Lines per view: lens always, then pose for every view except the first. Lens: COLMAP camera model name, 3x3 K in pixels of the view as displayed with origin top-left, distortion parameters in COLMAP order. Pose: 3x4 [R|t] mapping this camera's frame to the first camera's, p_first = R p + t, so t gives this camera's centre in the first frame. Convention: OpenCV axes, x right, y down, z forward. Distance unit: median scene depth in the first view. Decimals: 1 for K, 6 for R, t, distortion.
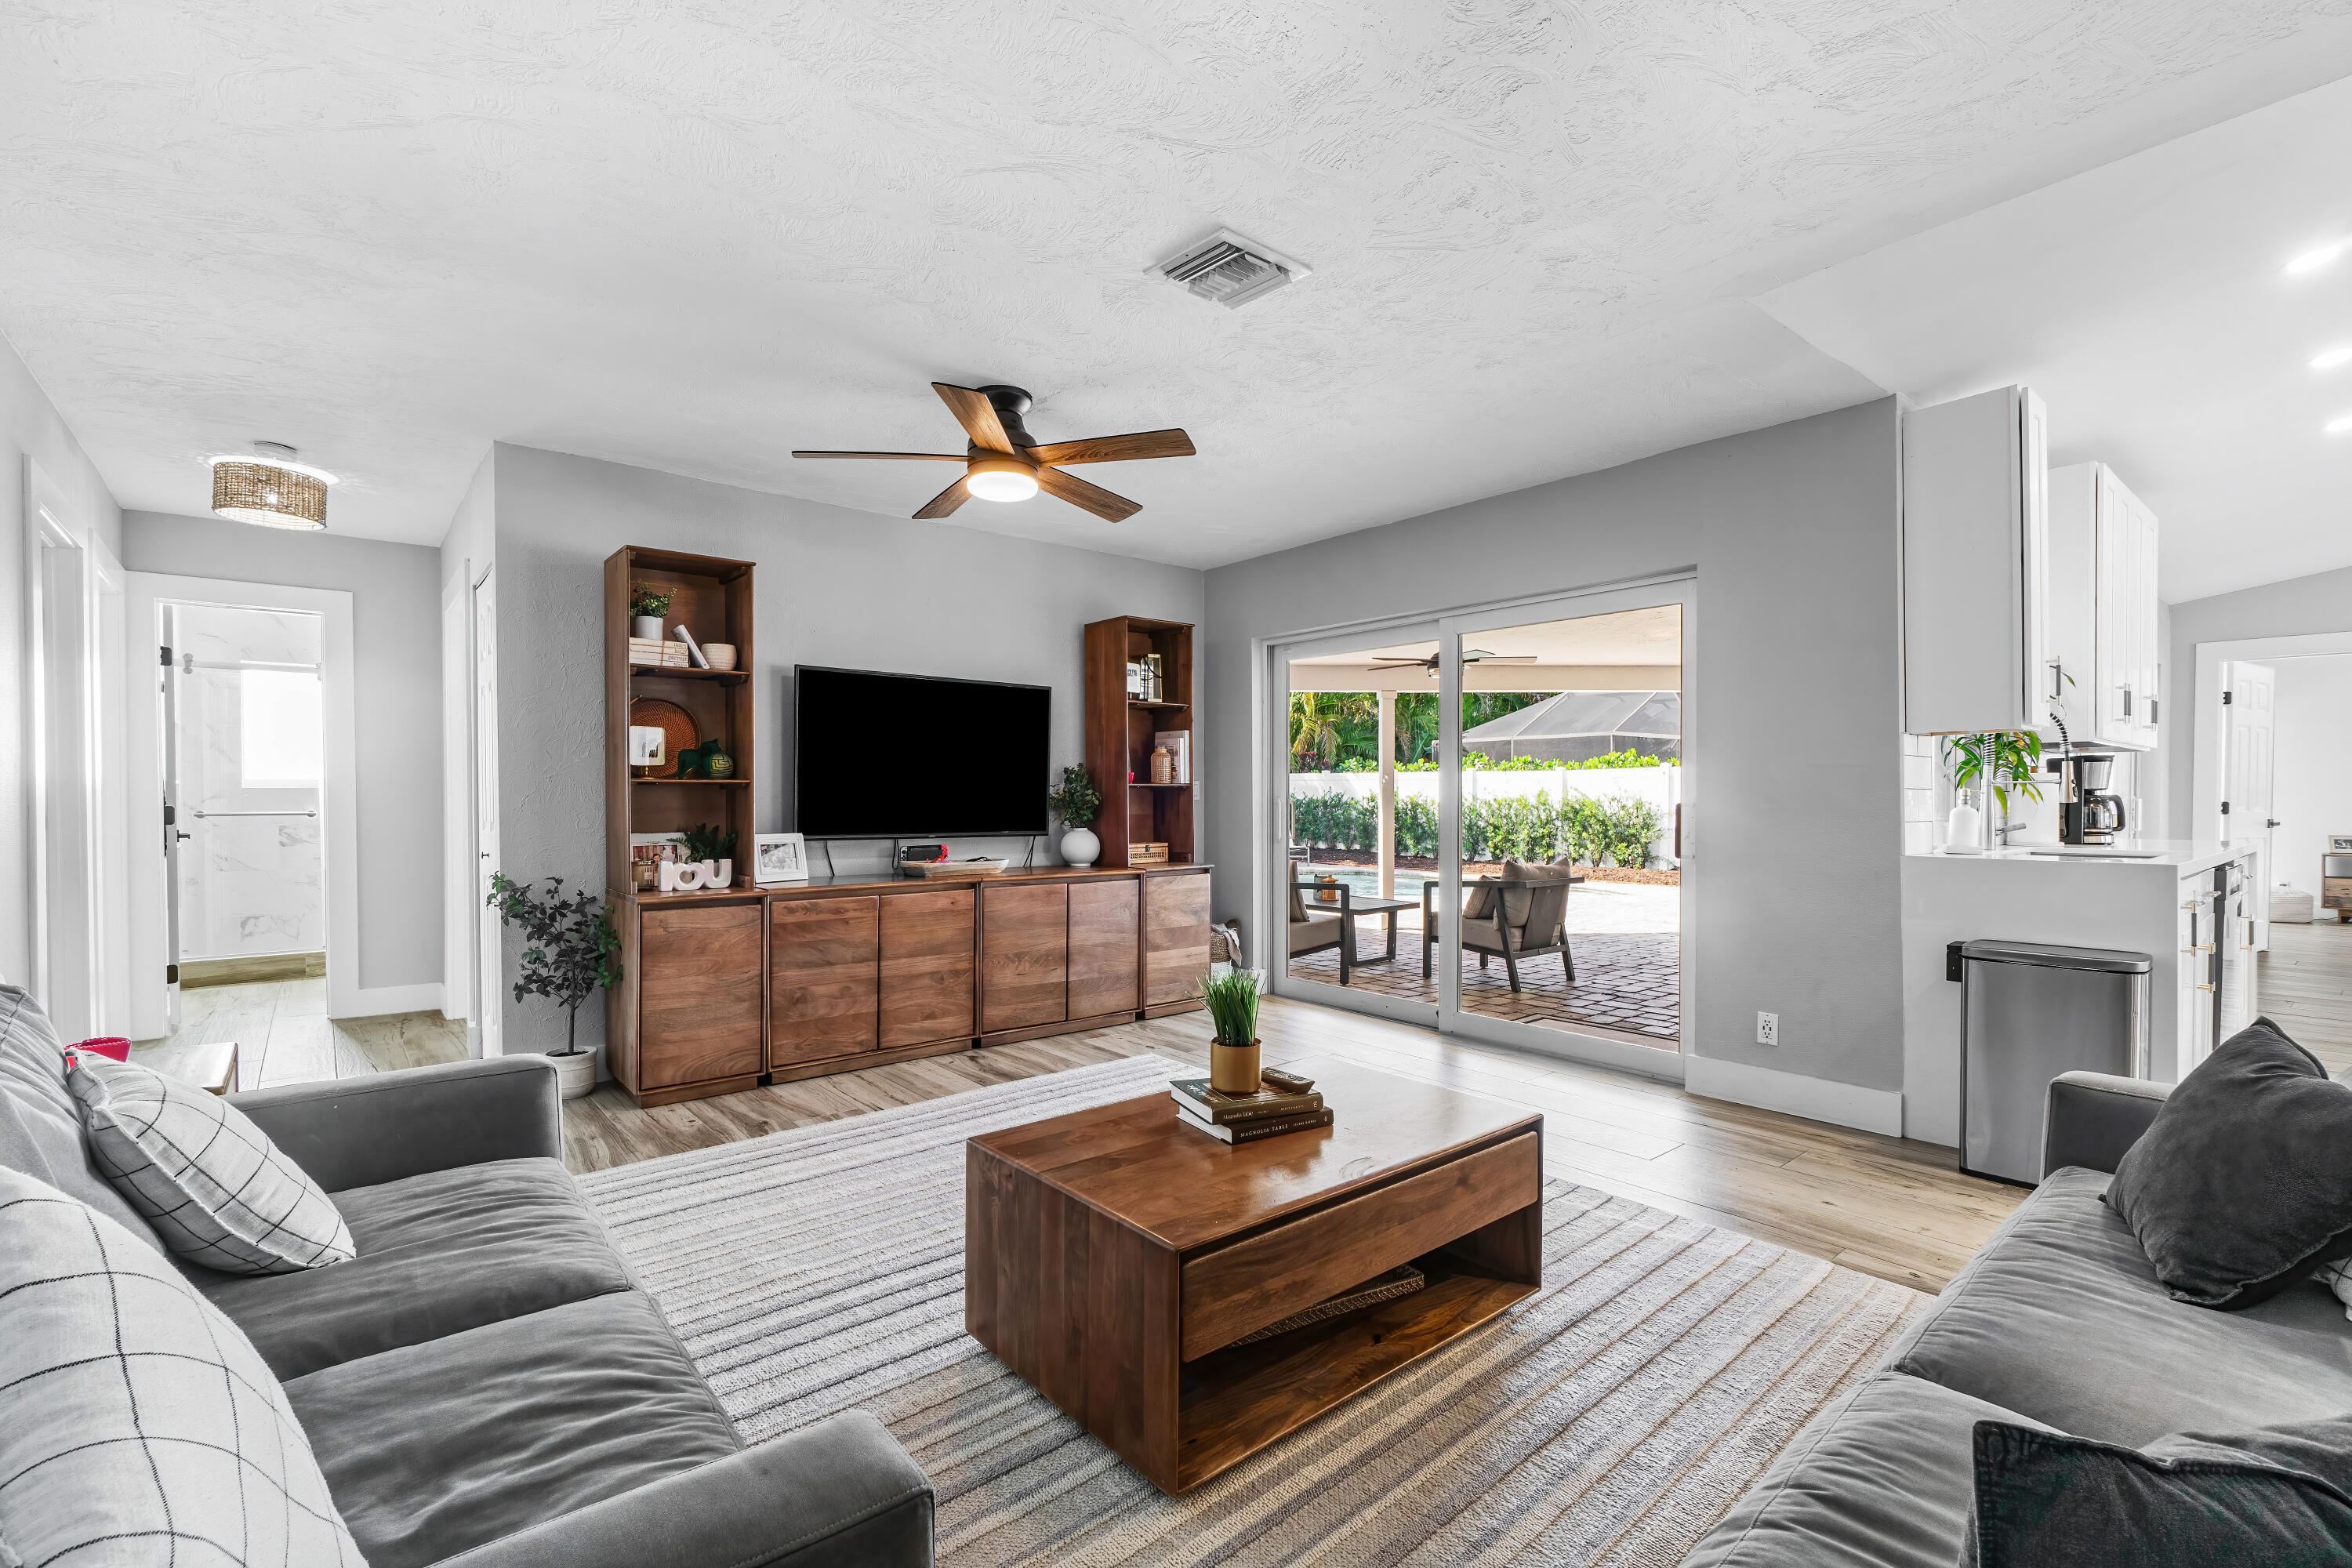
lens RADIAL K [[1024.8, 0, 1159.7], [0, 1024.8, 806.0], [0, 0, 1]] dist [-0.001039, 0.000019]
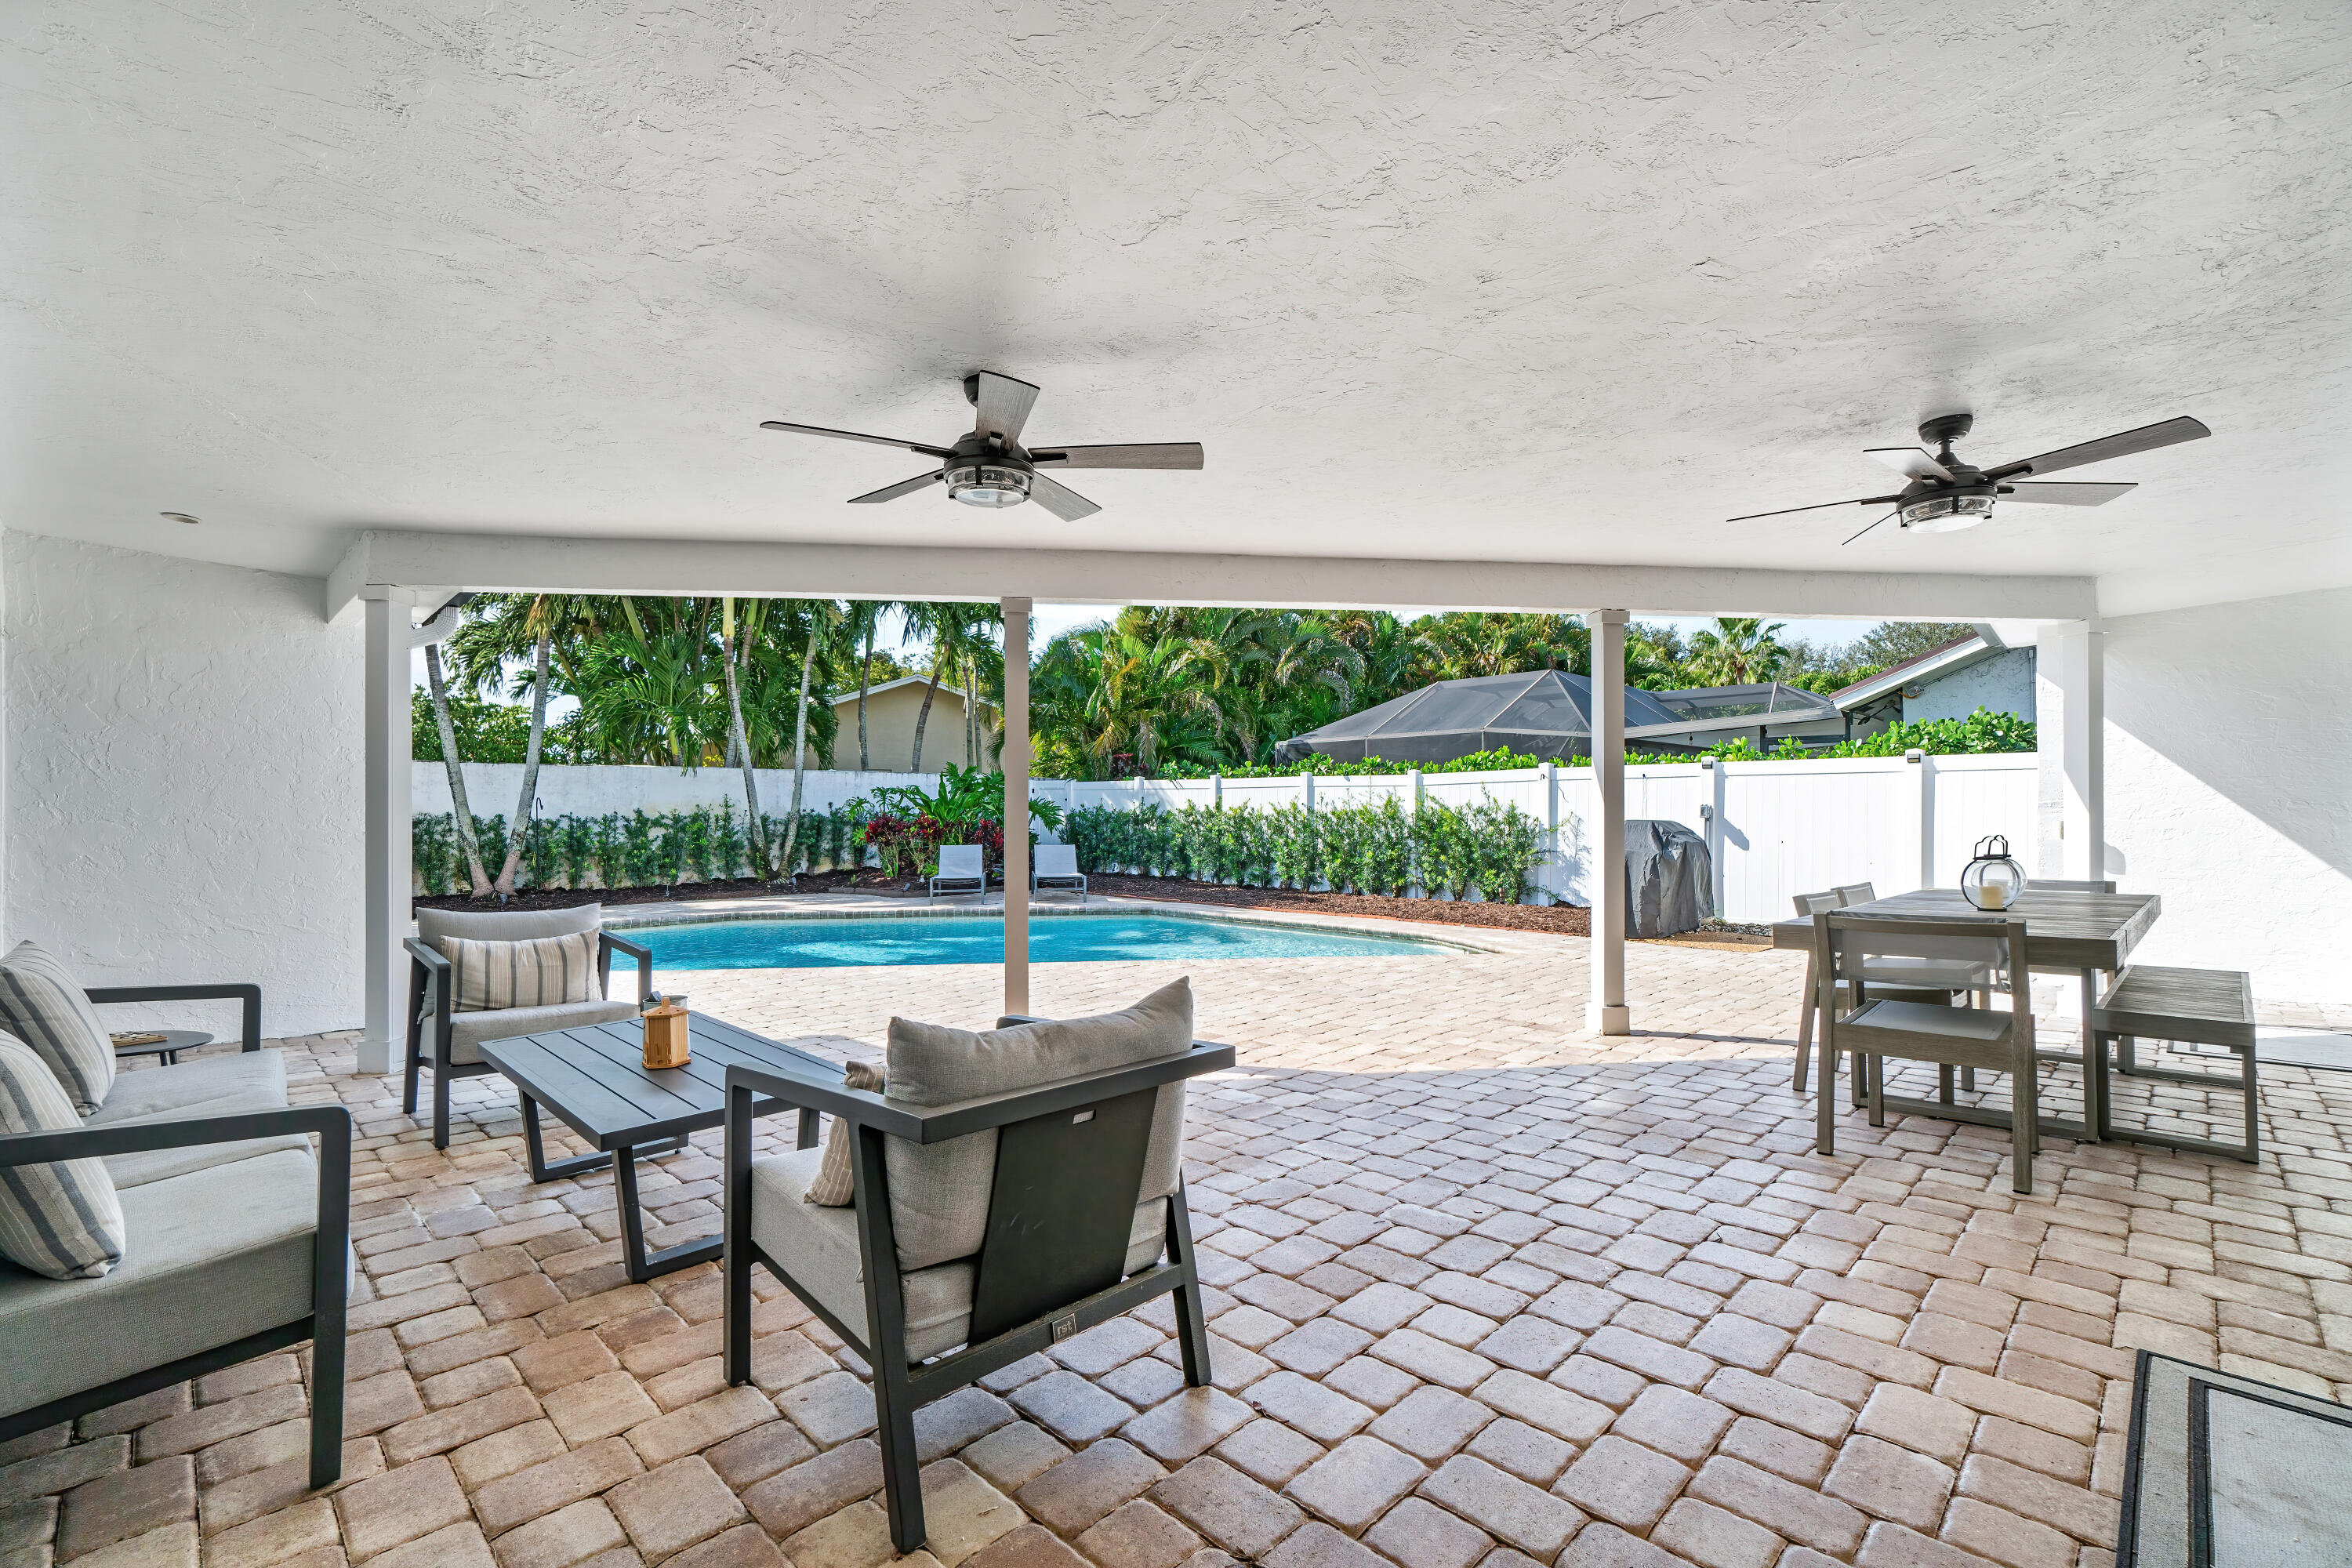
lens RADIAL K [[1007.2, 0, 1170.0], [0, 1007.2, 816.3], [0, 0, 1]] dist [-0.000863, -0.000343]
pose [[0.995618, 0.000001, 0.093517, 0.515810], [0.000651, 0.999976, -0.006945, 0.007608], [-0.093515, 0.006976, 0.995593, 0.996937]]
